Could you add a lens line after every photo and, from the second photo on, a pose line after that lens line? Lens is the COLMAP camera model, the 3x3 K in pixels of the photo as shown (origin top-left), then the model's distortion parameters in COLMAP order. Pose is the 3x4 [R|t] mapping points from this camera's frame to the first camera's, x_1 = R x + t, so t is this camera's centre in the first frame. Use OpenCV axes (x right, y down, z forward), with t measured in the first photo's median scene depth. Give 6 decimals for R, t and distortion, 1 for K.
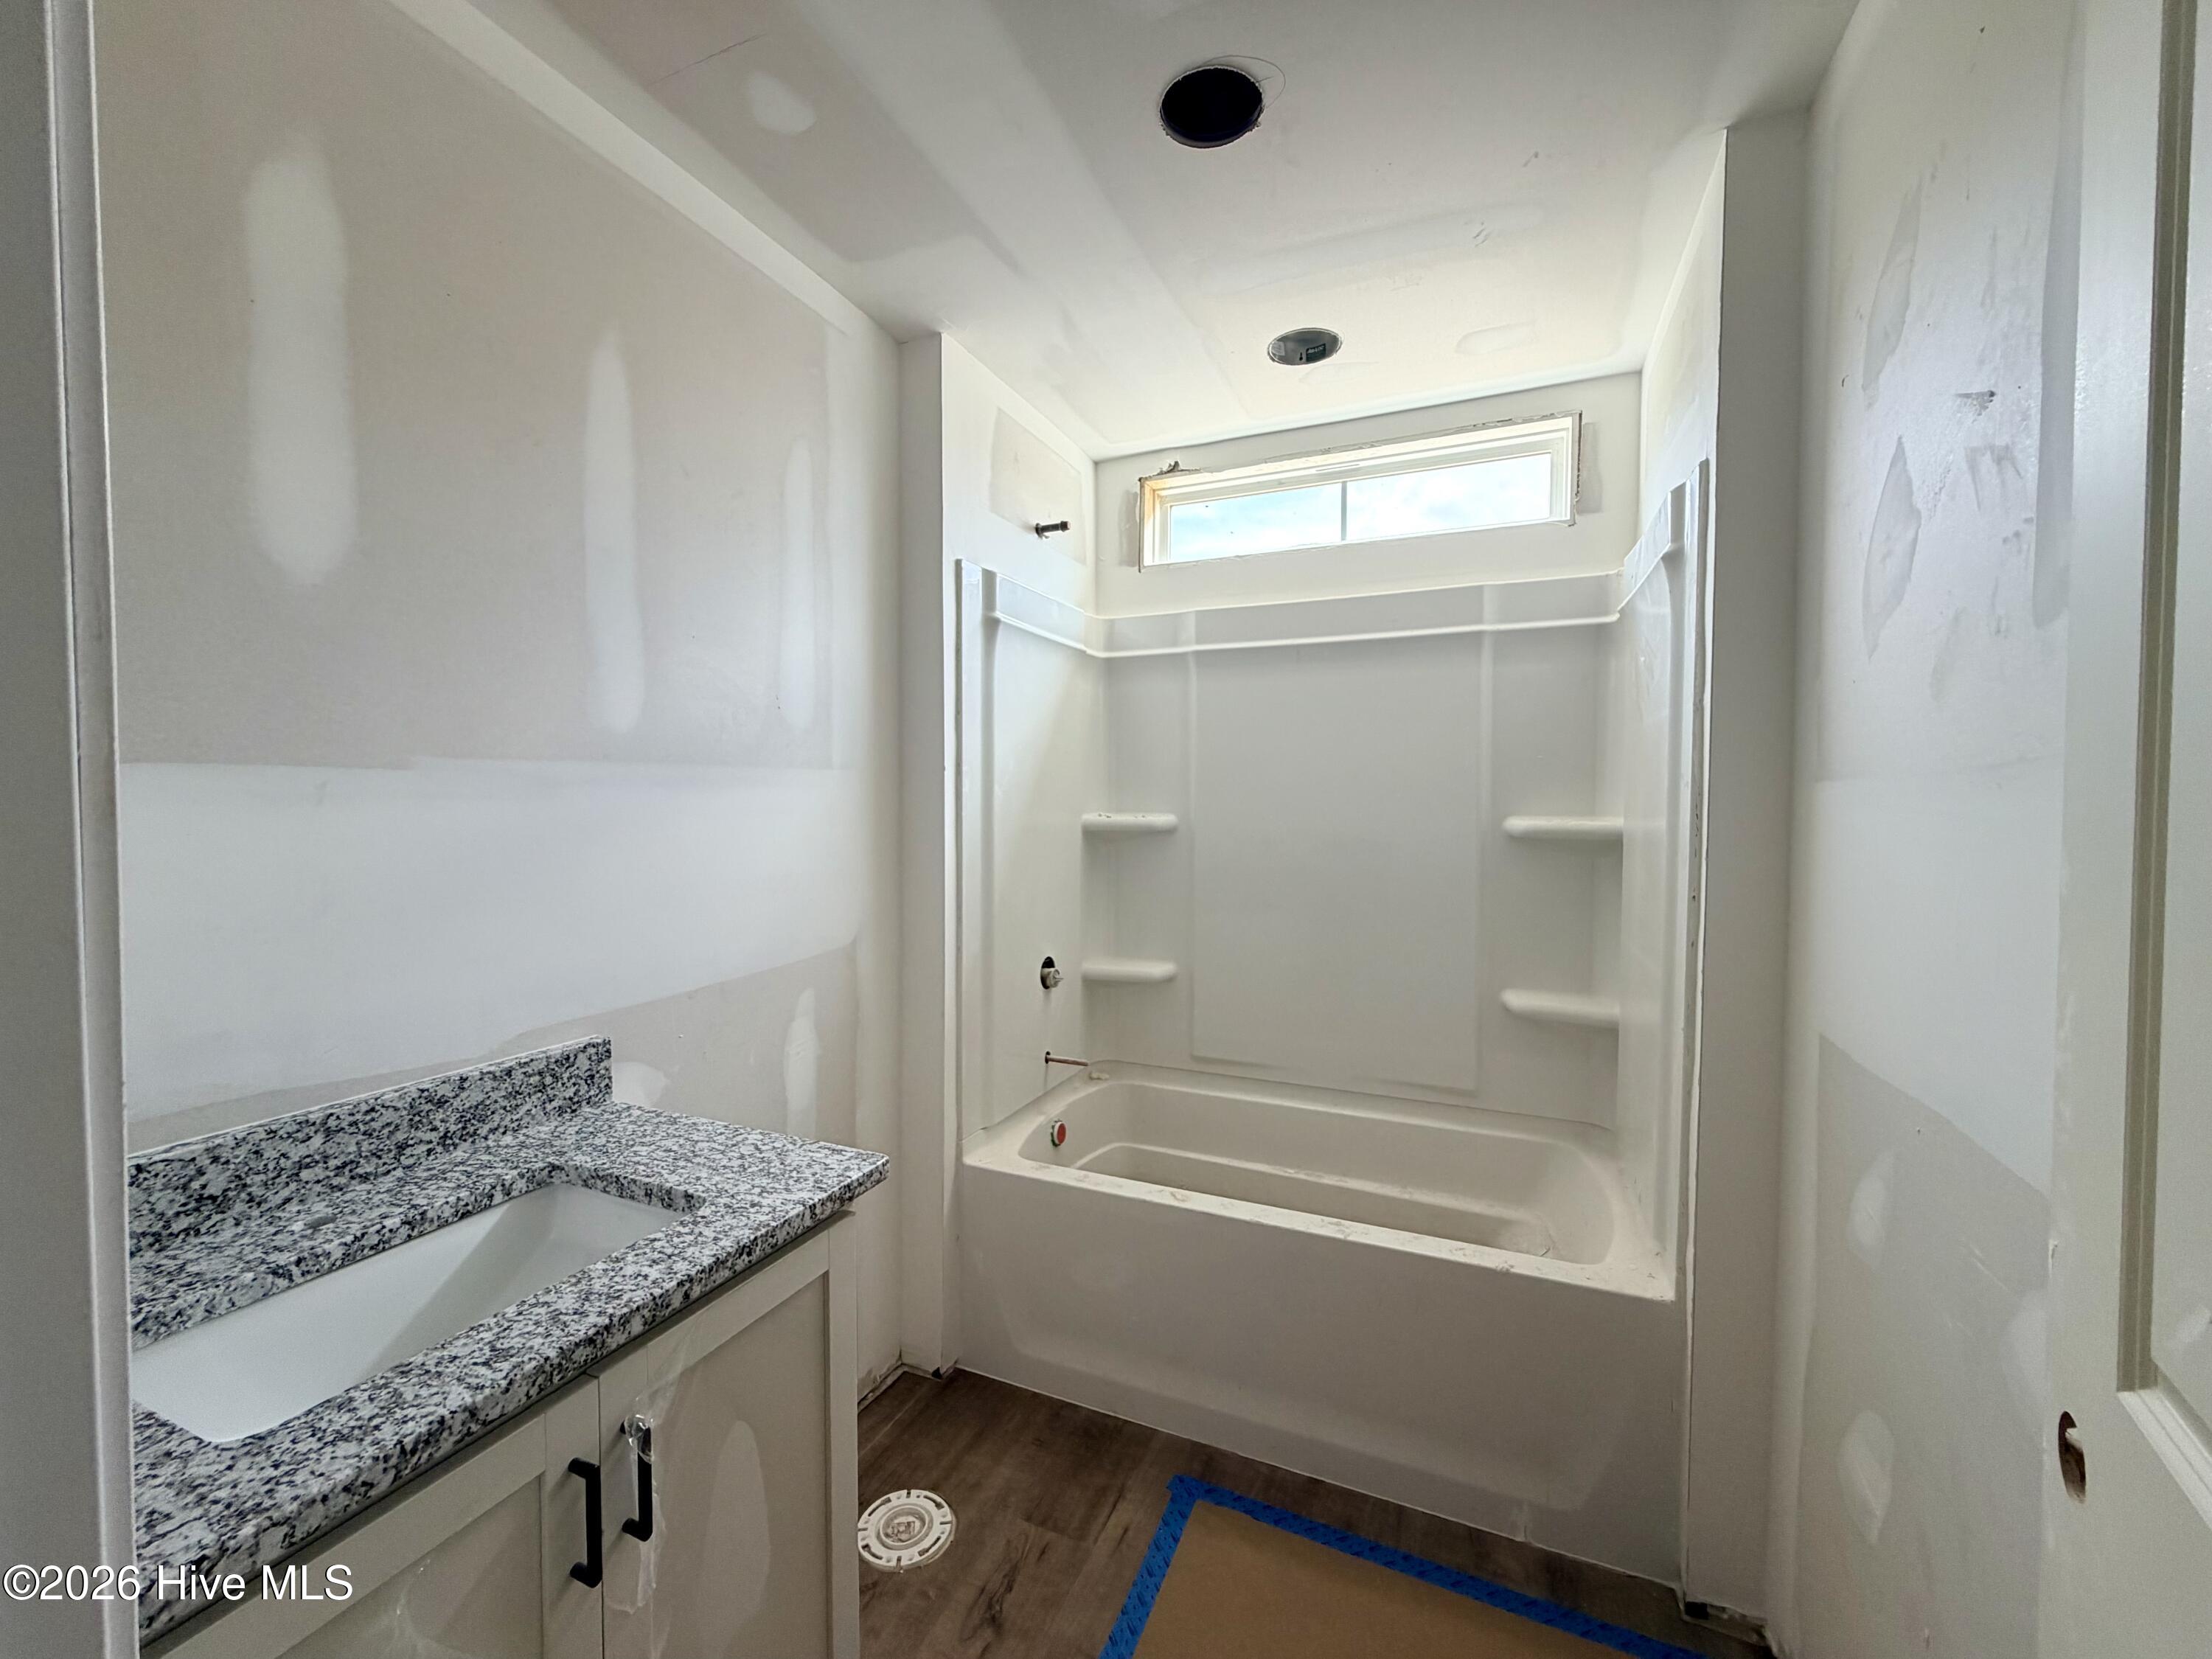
lens RADIAL K [[877.3, 0, 1105.4], [0, 877.3, 836.8], [0, 0, 1]] dist [-0.016816, -0.000043]
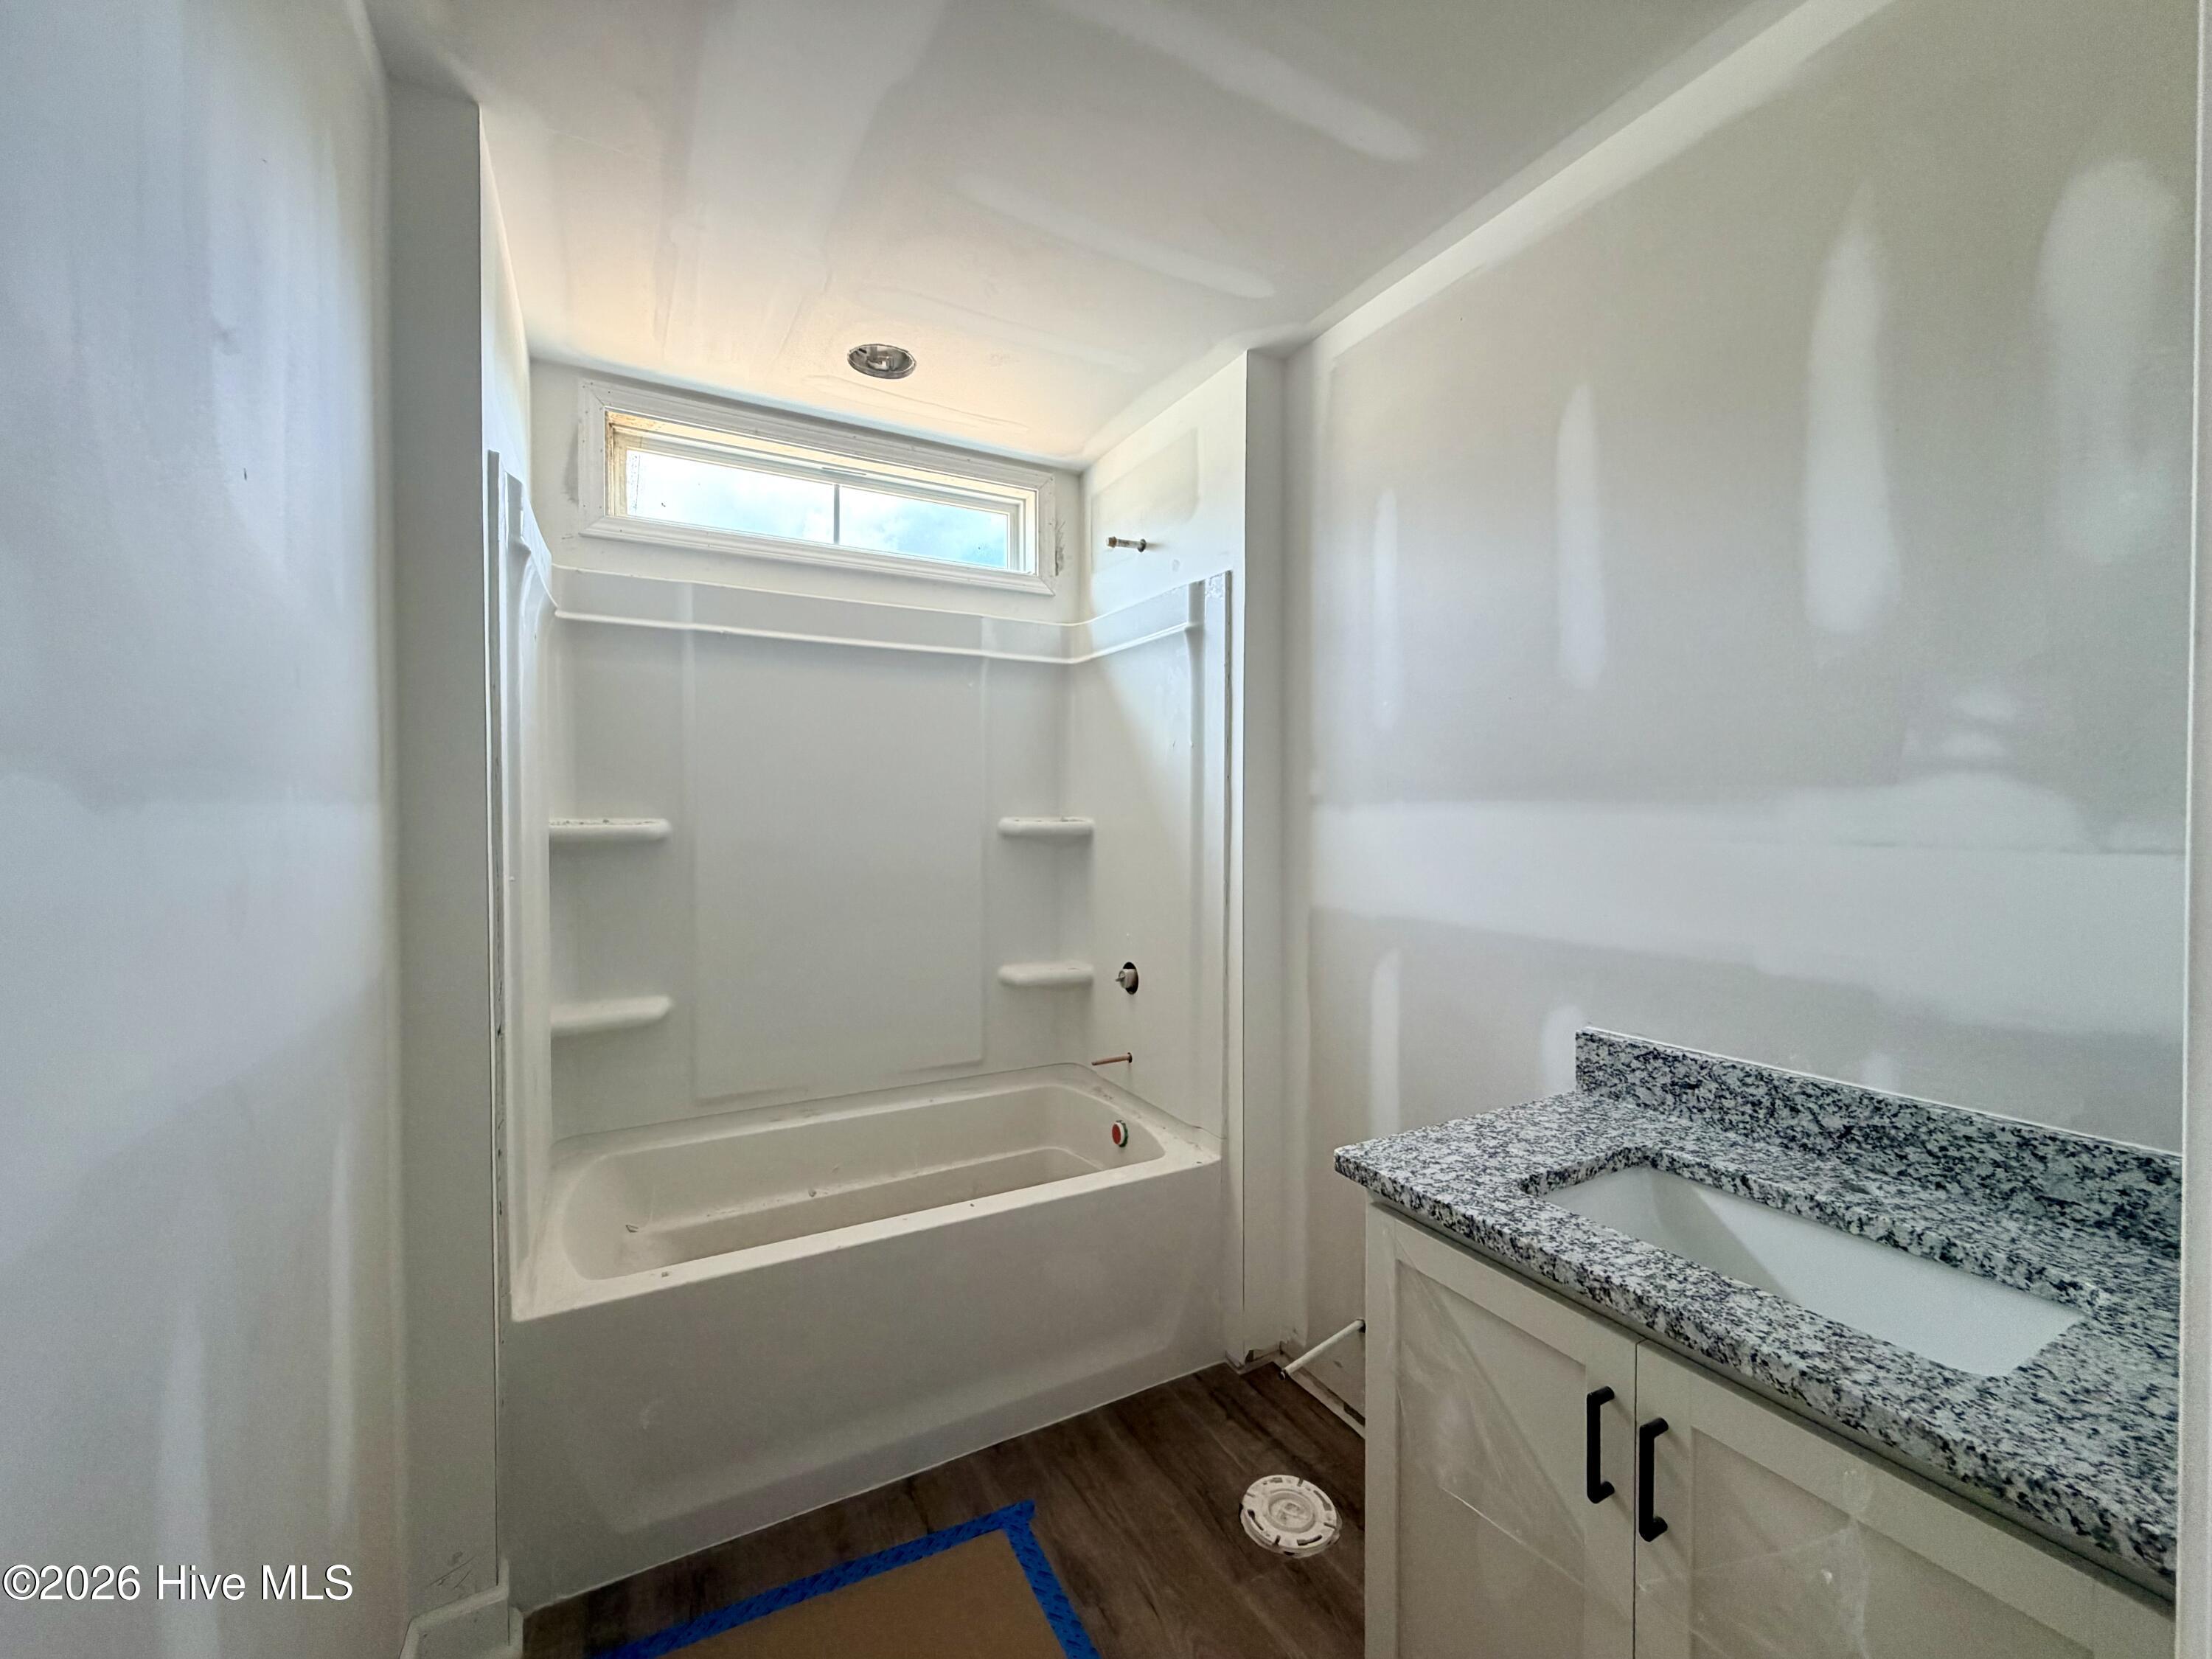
lens RADIAL K [[880.5, 0, 1098.2], [0, 880.5, 832.1], [0, 0, 1]] dist [0.000435, 0.000058]
pose [[0.609413, -0.022765, 0.792526, -0.385479], [0.028691, 0.999566, 0.006650, -0.008220], [-0.792334, 0.018686, 0.609801, 0.175616]]
